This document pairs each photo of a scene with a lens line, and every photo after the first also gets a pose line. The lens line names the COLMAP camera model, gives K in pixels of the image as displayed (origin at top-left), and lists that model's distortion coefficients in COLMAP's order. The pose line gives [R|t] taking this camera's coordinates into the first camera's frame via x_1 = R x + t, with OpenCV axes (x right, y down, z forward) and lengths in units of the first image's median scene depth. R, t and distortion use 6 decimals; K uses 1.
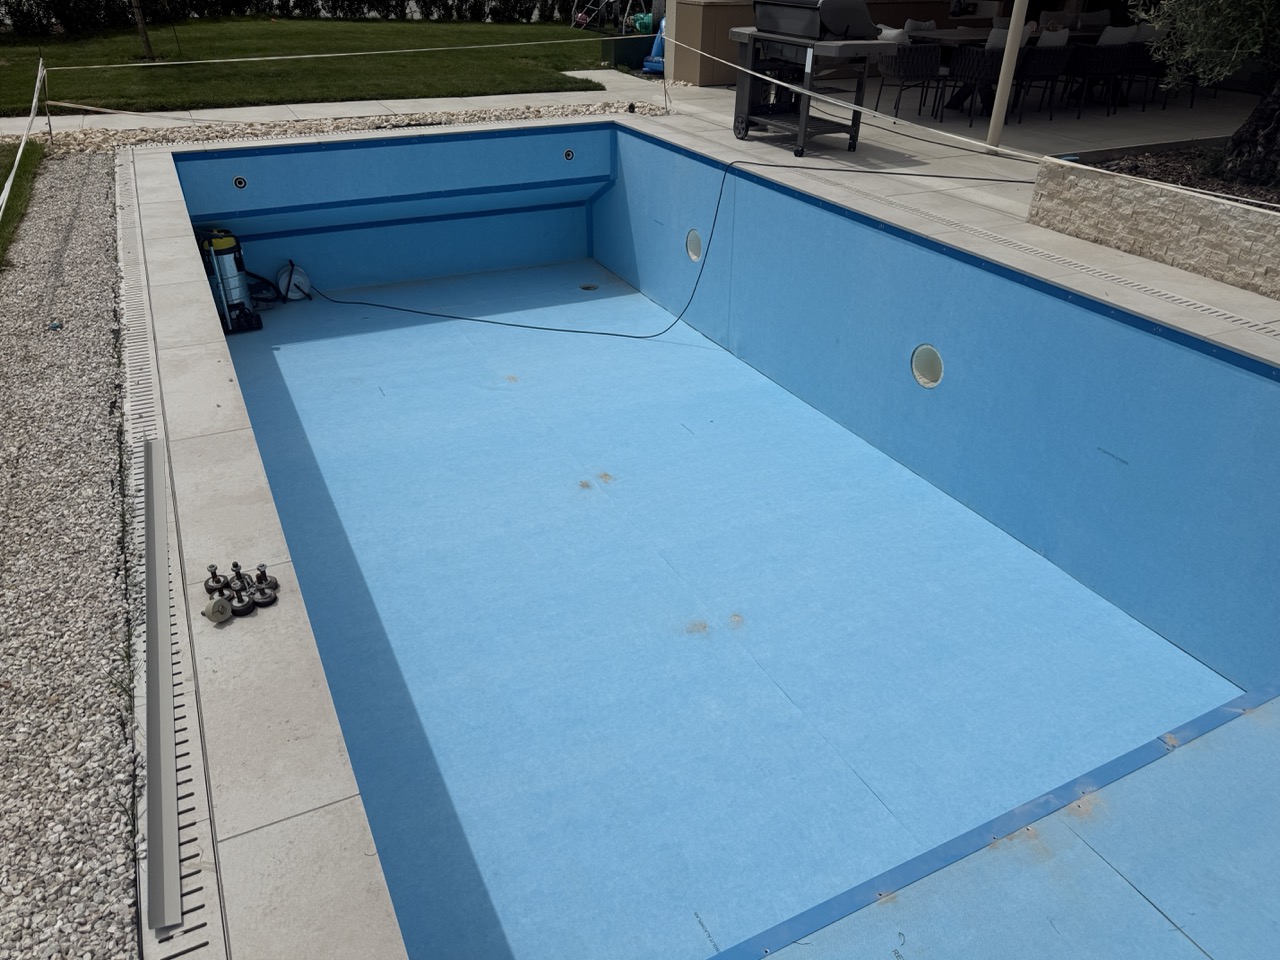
lens RADIAL K [[897.4, 0, 640.0], [0, 897.4, 480.0], [0, 0, 1]] dist [0.042038, -0.060026]
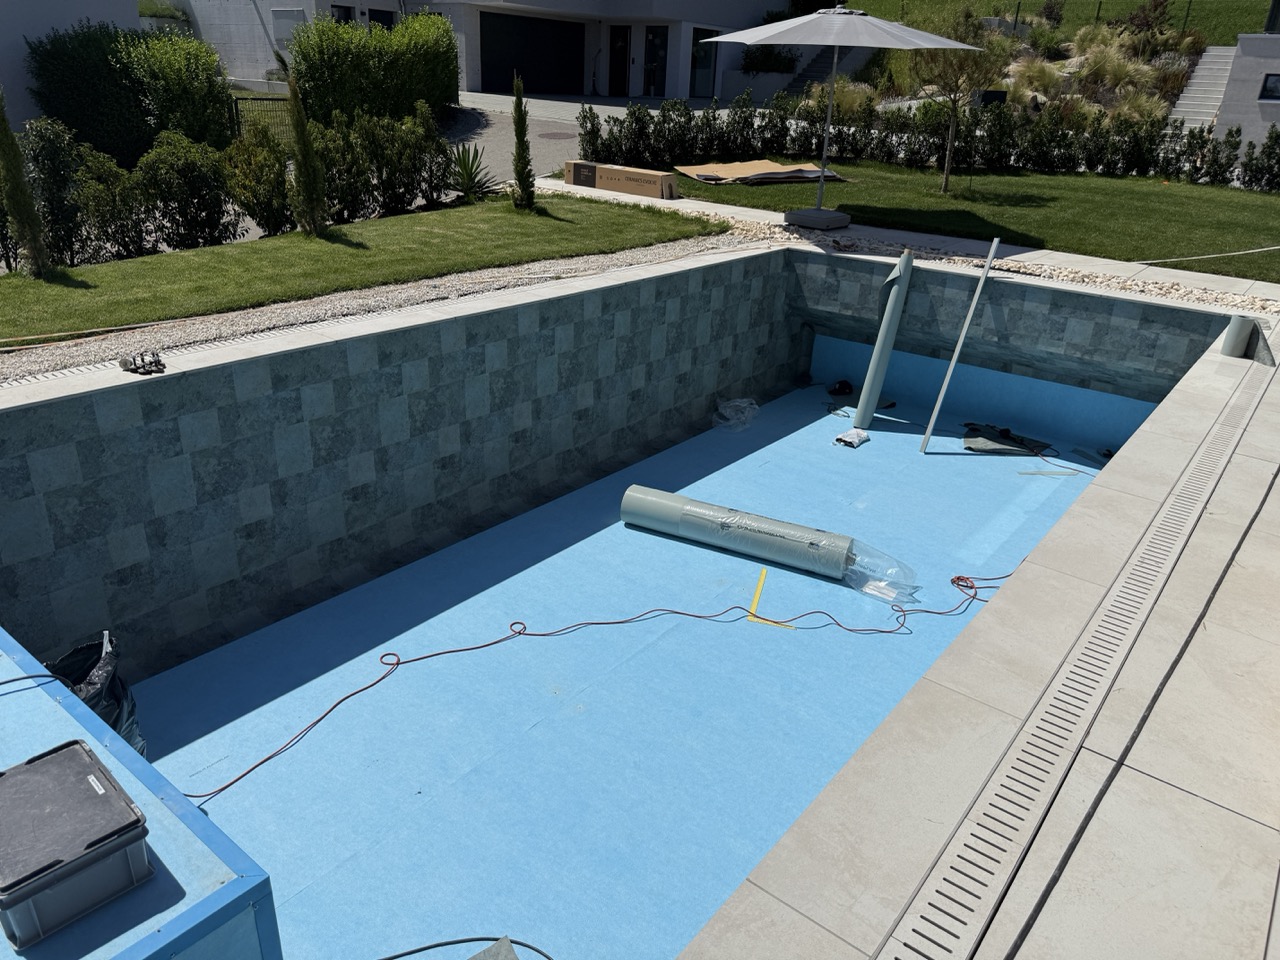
lens RADIAL K [[897.4, 0, 640.0], [0, 897.4, 480.0], [0, 0, 1]] dist [0.042038, -0.060026]
pose [[0.422343, 0.369127, -0.827871, 0.555798], [-0.494245, 0.859390, 0.131039, -0.143542], [0.759834, 0.353828, 0.545397, 0.266134]]
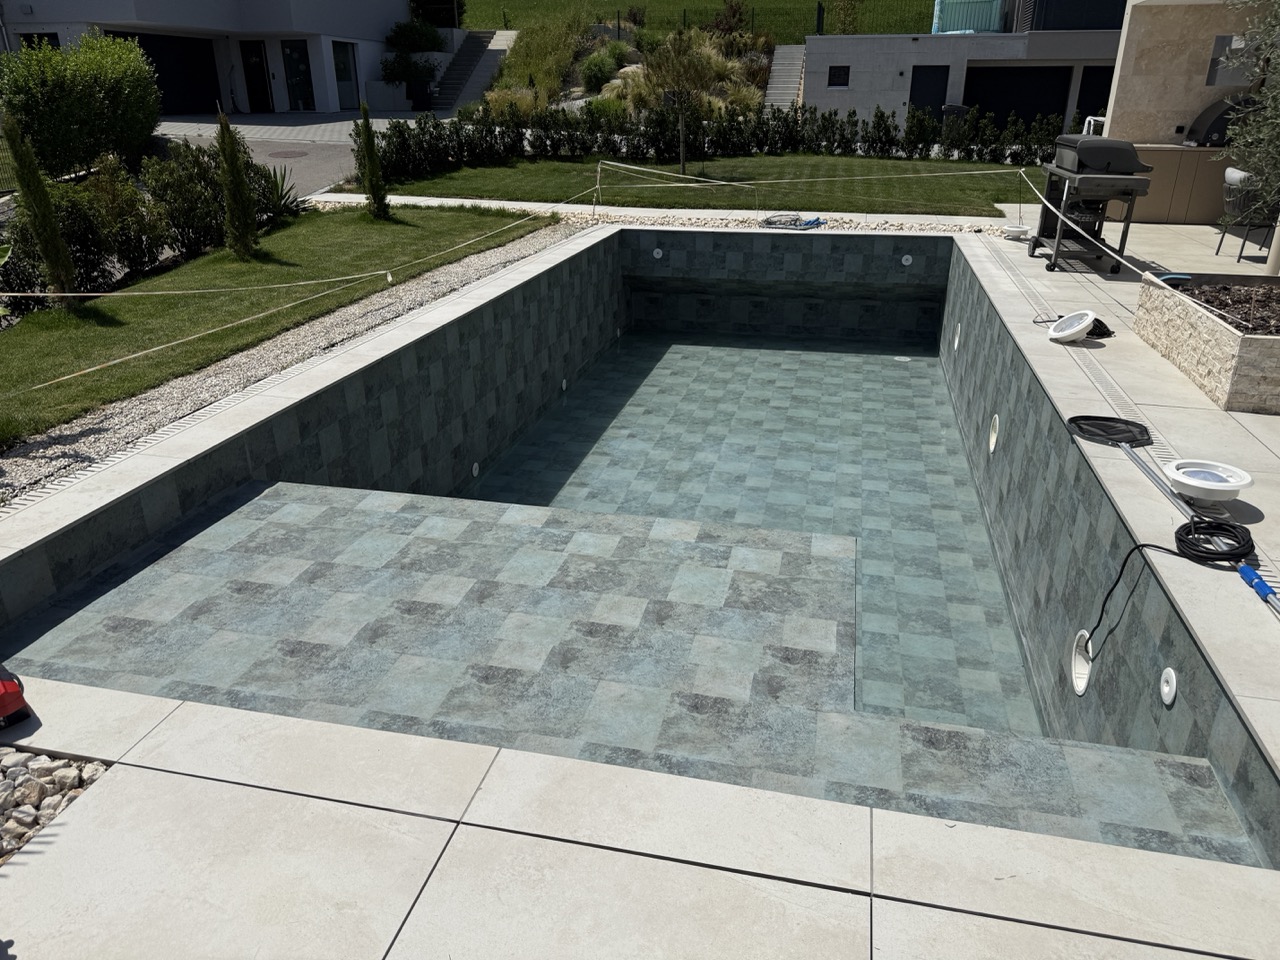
lens RADIAL K [[897.4, 0, 640.0], [0, 897.4, 480.0], [0, 0, 1]] dist [0.042038, -0.060026]
pose [[0.768780, 0.236634, -0.594122, 0.524811], [-0.315872, 0.948294, -0.031034, 0.085437], [0.556059, 0.211525, 0.803776, -0.133685]]
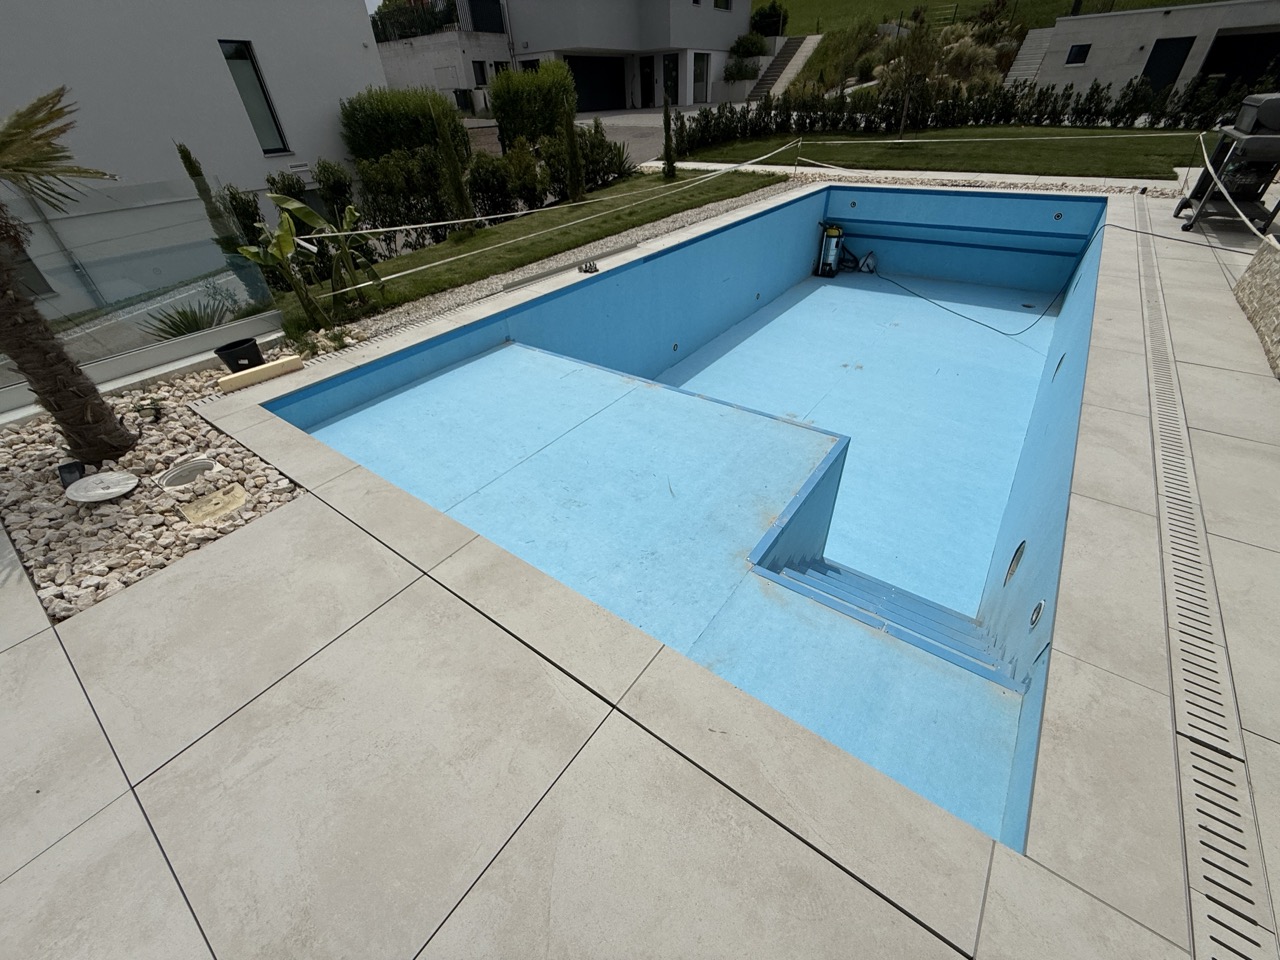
lens RADIAL K [[514.6, 0, 642.9], [0, 514.6, 475.0], [0, 0, 1]] dist [-0.001823, 0.000385]
pose [[0.449793, 0.499980, -0.740071, 0.559321], [-0.412456, 0.851255, 0.324416, 0.021492], [0.792191, 0.159327, 0.589109, 0.006982]]
